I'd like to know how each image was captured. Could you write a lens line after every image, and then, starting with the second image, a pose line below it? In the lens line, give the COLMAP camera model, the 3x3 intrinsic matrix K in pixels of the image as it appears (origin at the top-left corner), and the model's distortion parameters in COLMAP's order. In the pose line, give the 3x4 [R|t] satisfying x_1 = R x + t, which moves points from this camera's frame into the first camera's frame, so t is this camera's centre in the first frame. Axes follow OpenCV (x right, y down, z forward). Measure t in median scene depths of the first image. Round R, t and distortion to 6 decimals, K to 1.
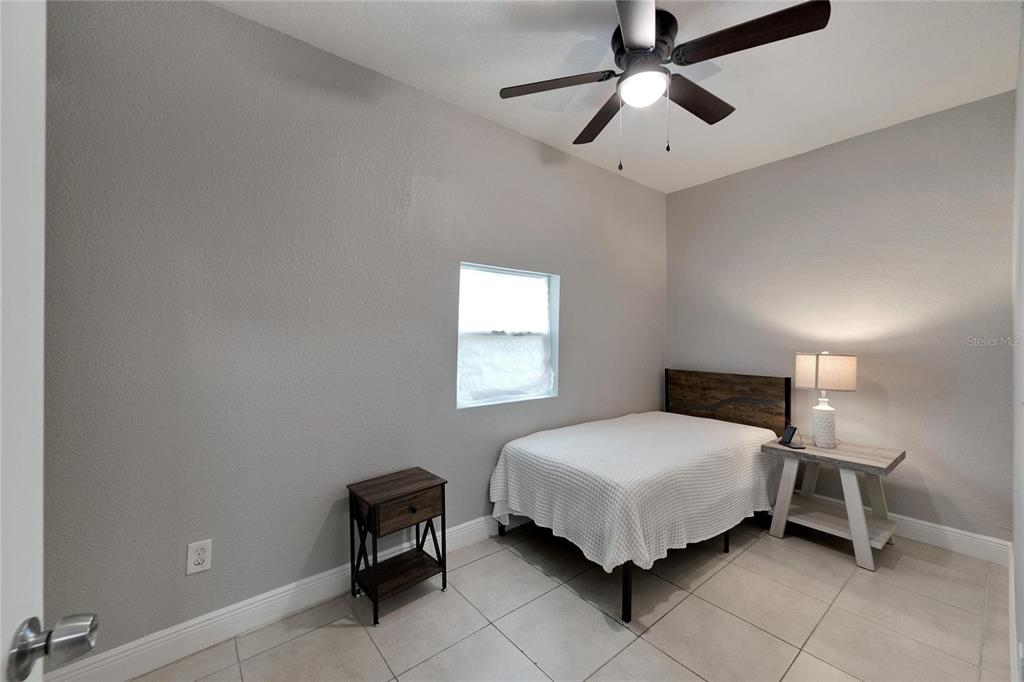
lens RADIAL K [[406.0, 0, 508.0], [0, 406.0, 335.9], [0, 0, 1]] dist [-0.000120, -0.000111]
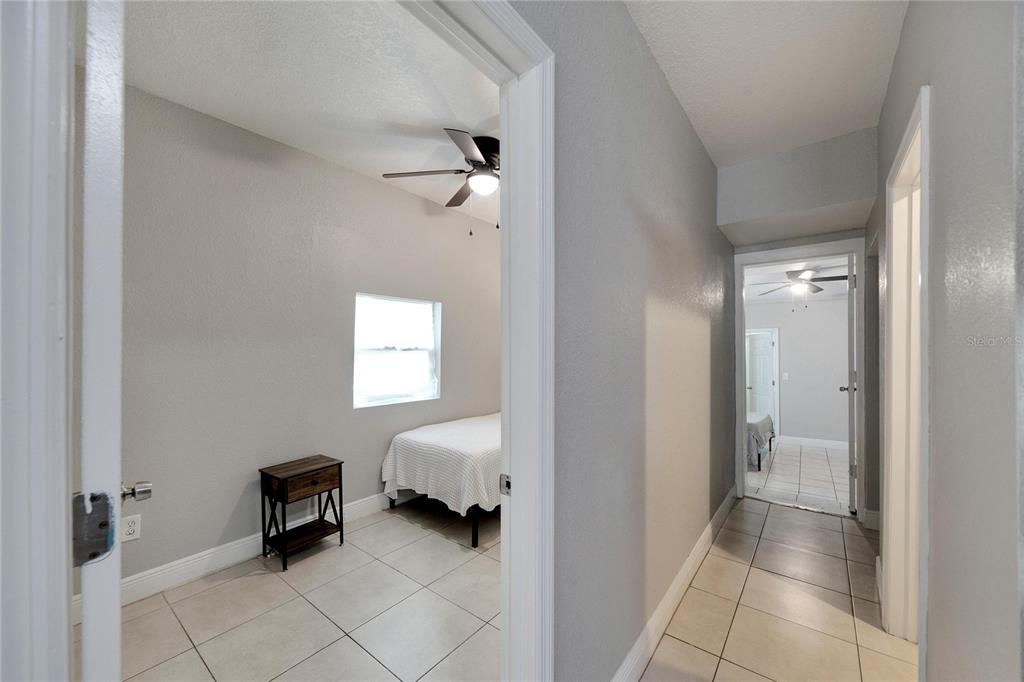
lens RADIAL K [[391.7, 0, 508.9], [0, 391.7, 348.7], [0, 0, 1]] dist [-0.001221, 0.000108]
pose [[0.975383, -0.002157, 0.220509, 0.073068], [0.002489, 0.999996, -0.001226, -0.003870], [-0.220506, 0.001745, 0.975384, -0.278572]]
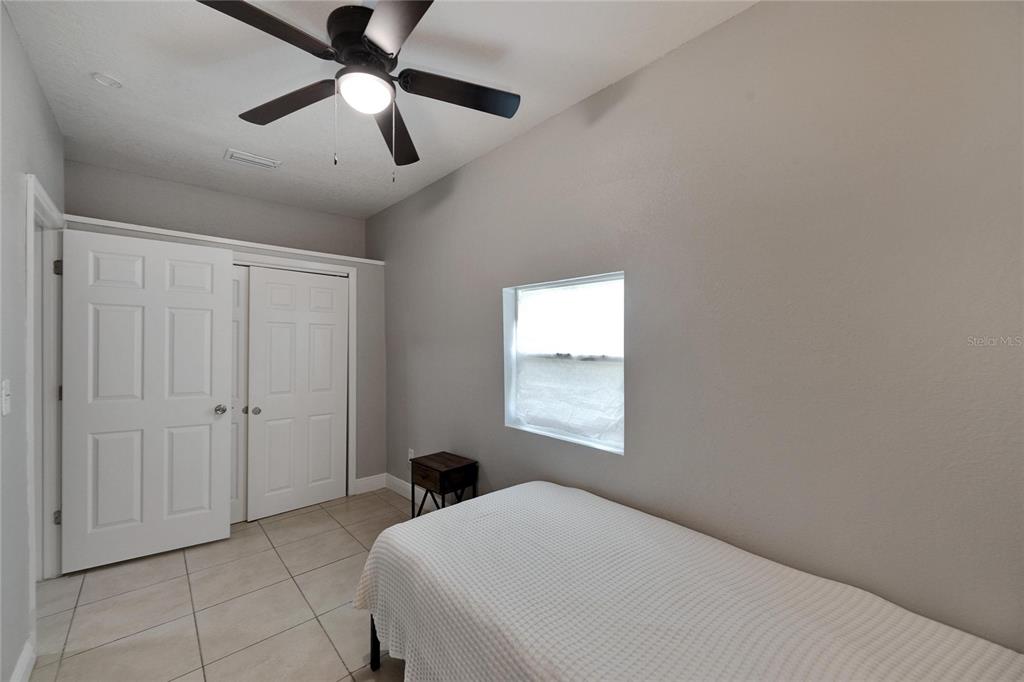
lens RADIAL K [[398.0, 0, 502.5], [0, 398.0, 345.9], [0, 0, 1]] dist [0.001405, 0.000458]
pose [[0.052403, 0.008649, -0.998589, 0.885161], [0.000335, 0.999962, 0.008679, -0.039636], [0.998626, -0.000789, 0.052398, 0.900049]]
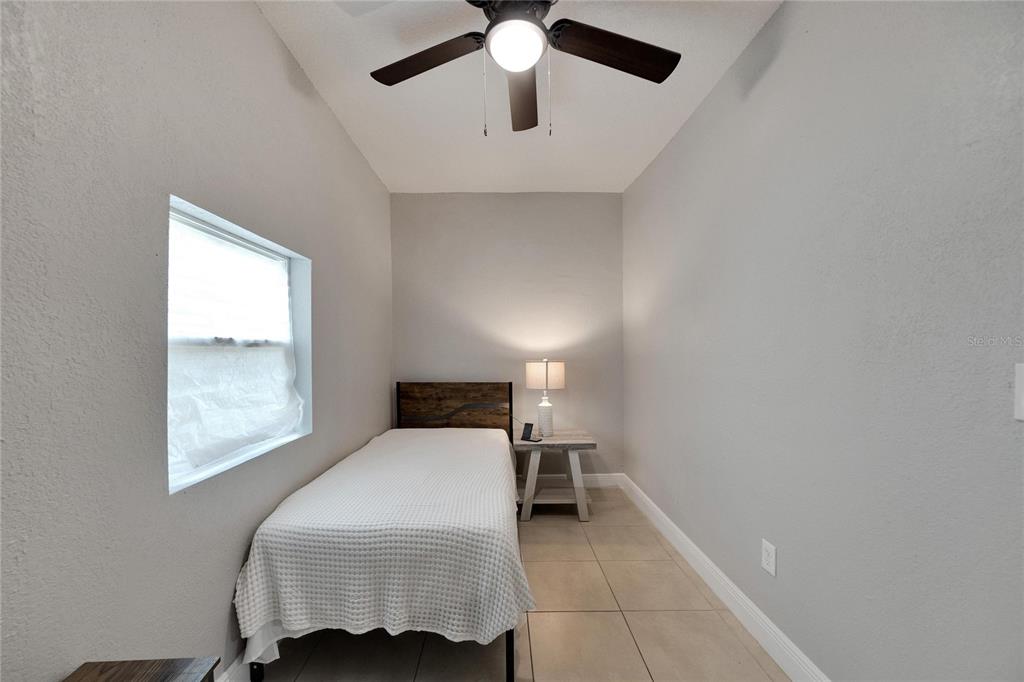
lens RADIAL K [[386.9, 0, 508.3], [0, 386.9, 358.3], [0, 0, 1]] dist [-0.000885, -0.000024]
pose [[0.614065, -0.023843, 0.788895, -0.227324], [0.002166, 0.999591, 0.028525, 0.001827], [-0.789253, -0.015808, 0.613865, 0.374601]]
